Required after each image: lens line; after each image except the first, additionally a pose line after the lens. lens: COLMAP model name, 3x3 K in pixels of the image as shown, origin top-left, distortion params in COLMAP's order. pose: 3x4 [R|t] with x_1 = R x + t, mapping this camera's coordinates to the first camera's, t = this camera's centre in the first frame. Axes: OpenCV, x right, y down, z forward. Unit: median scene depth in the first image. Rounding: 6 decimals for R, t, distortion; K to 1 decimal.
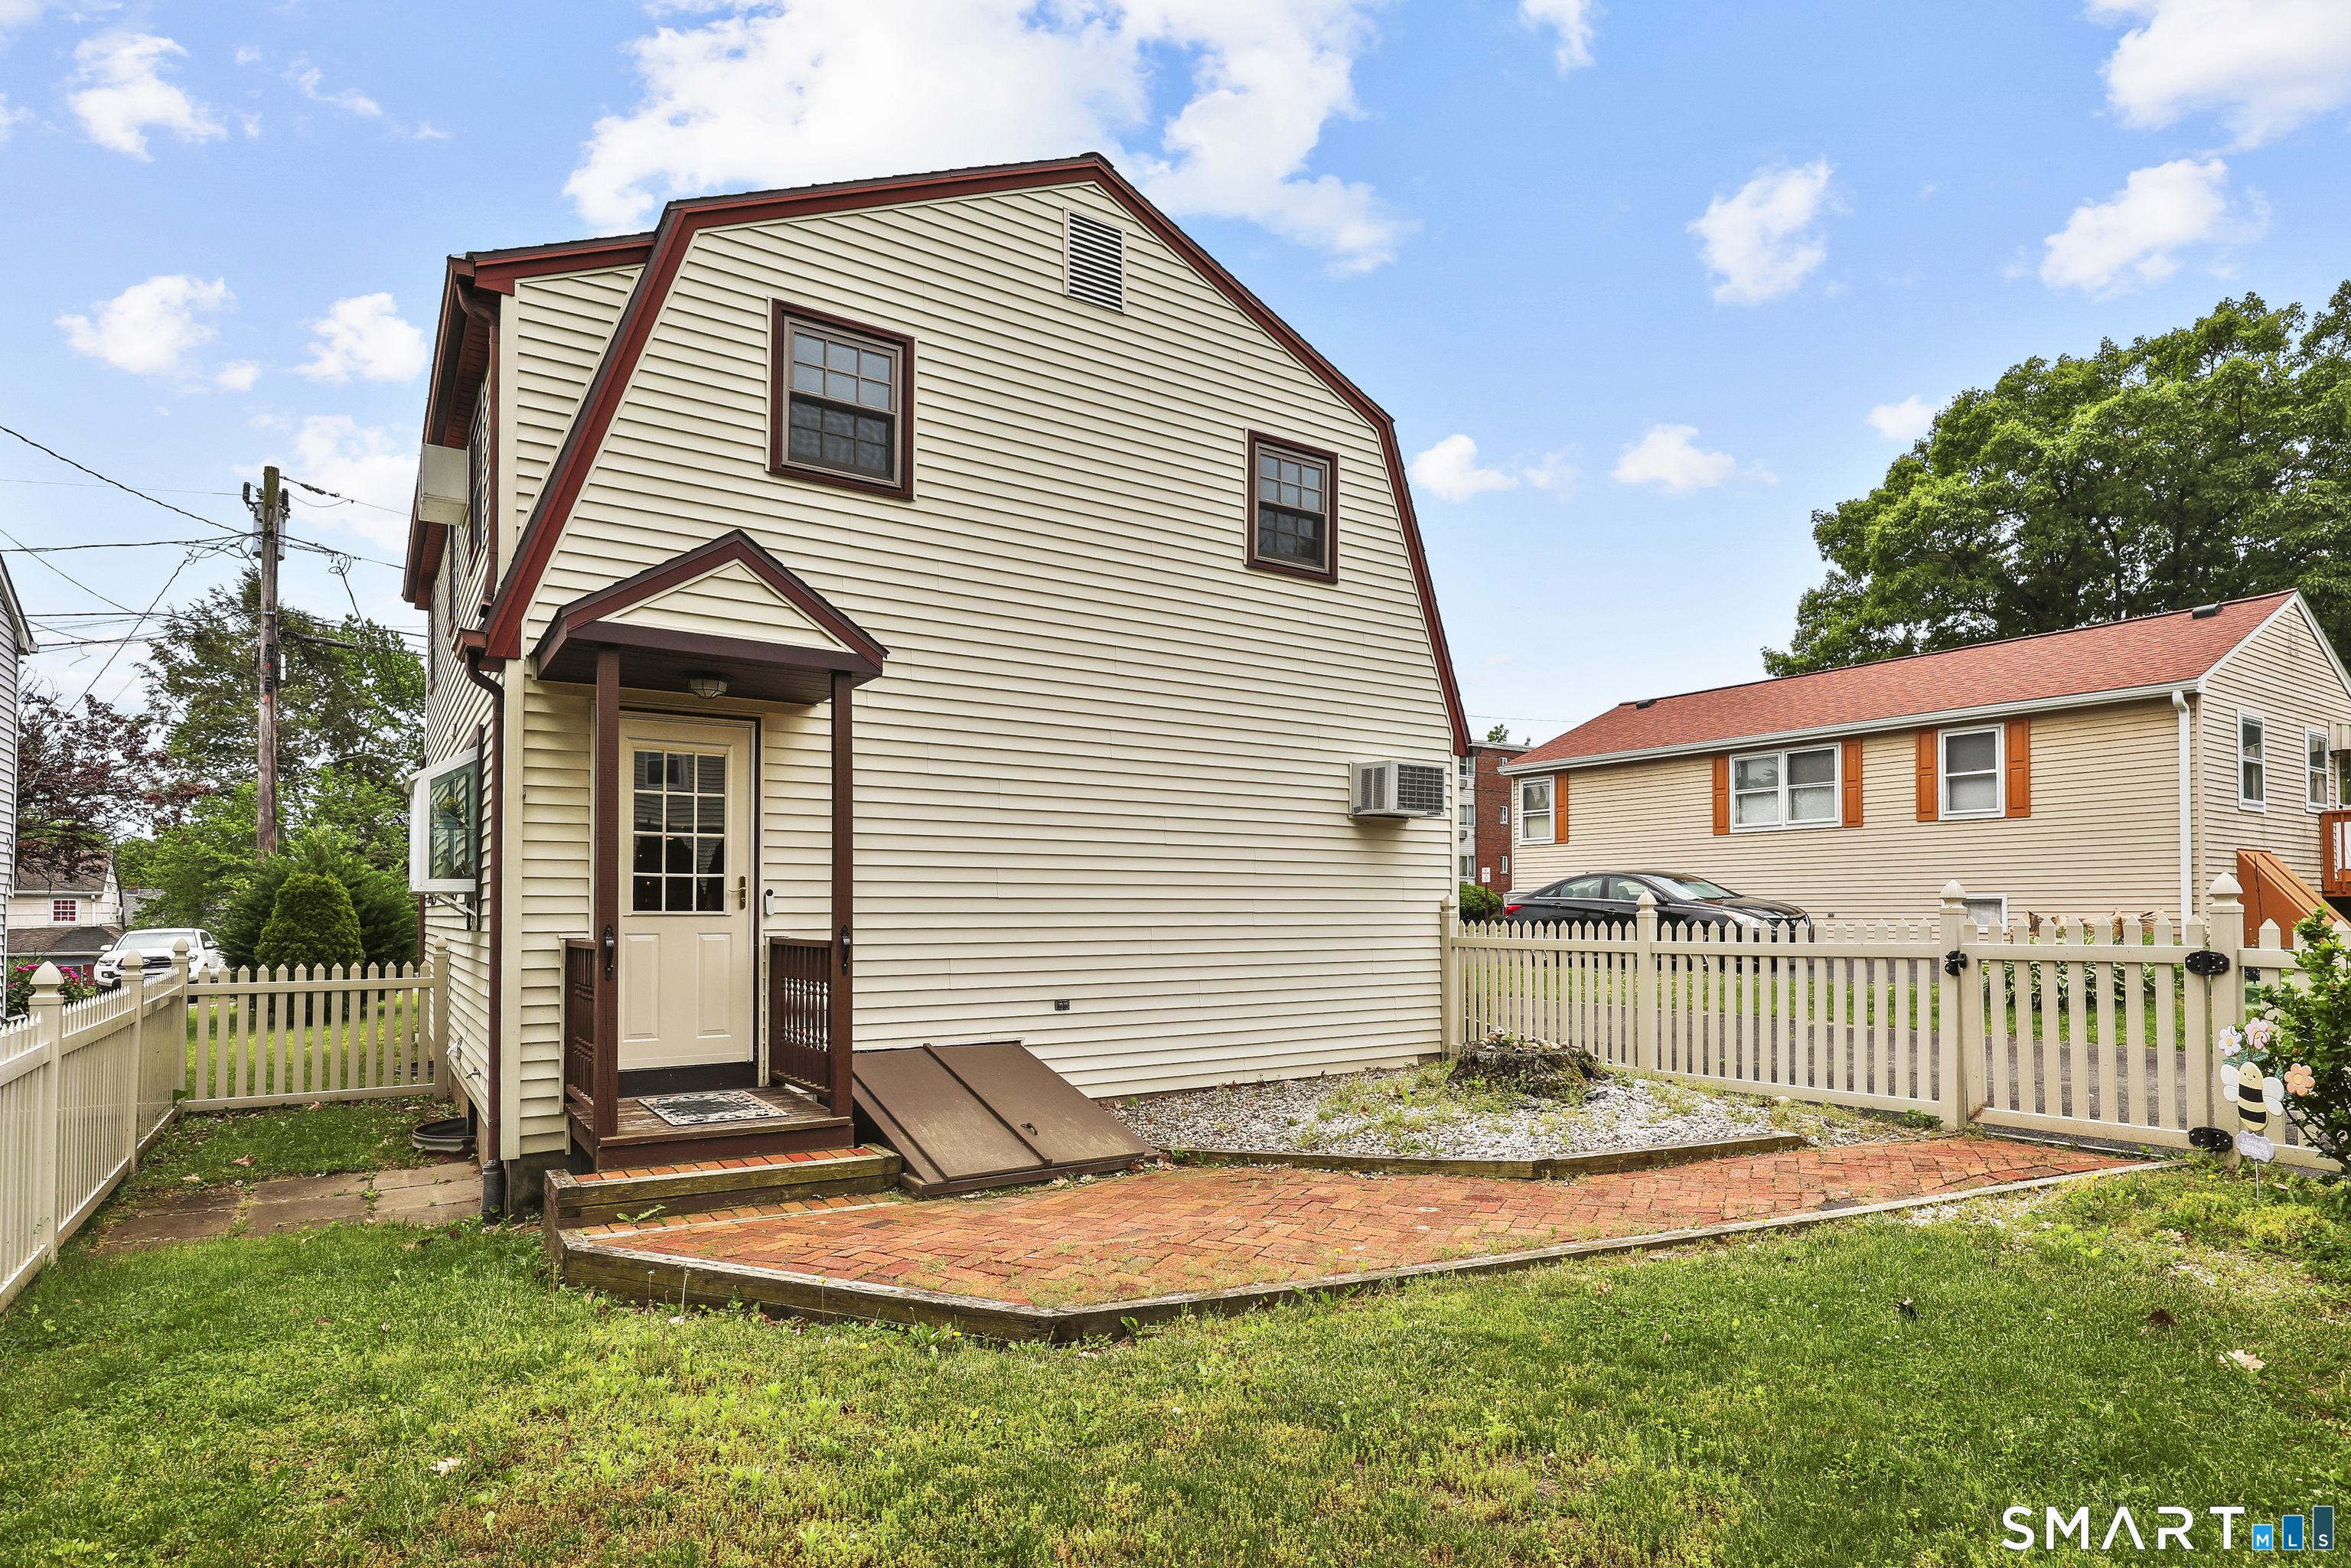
lens RADIAL K [[1224.7, 0, 1174.4], [0, 1224.7, 894.9], [0, 0, 1]] dist [-0.000005, -0.000203]
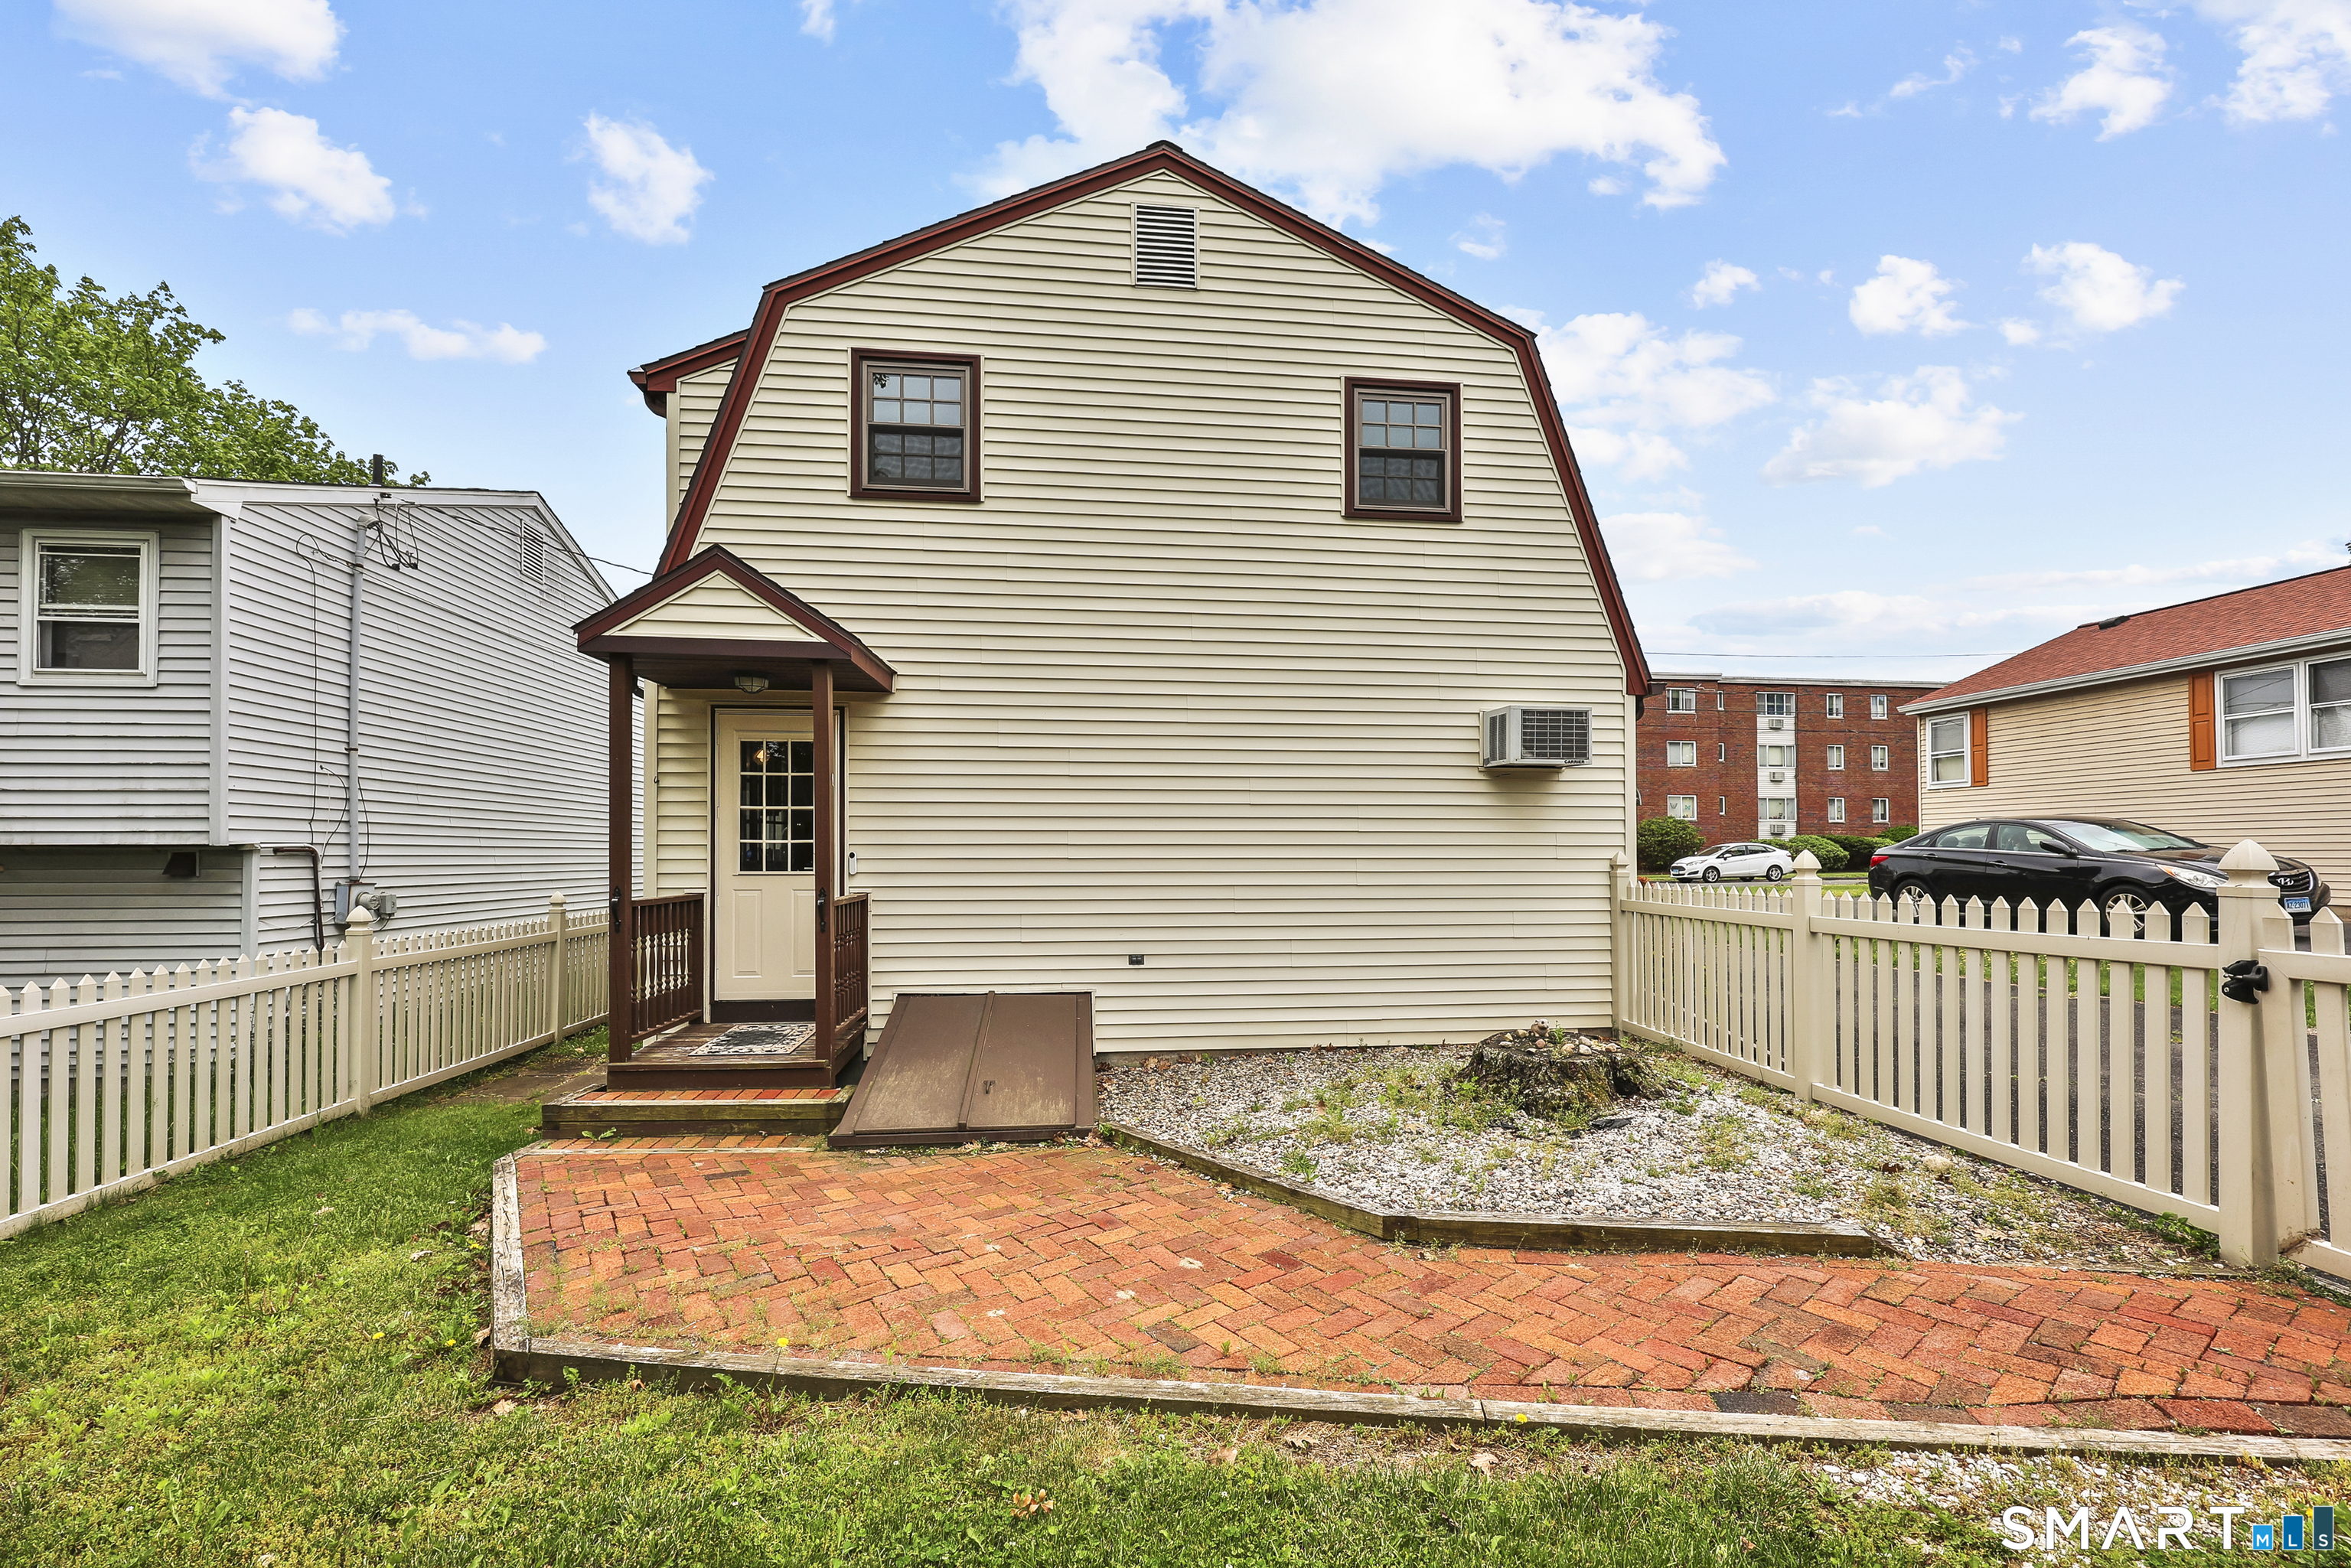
lens RADIAL K [[952.4, 0, 1170.5], [0, 952.4, 841.7], [0, 0, 1]] dist [-0.002068, 0.000037]
pose [[0.888421, -0.005446, -0.458997, 0.340225], [0.005709, 0.999983, -0.000814, -0.012013], [0.458993, -0.001897, 0.888438, 0.314330]]
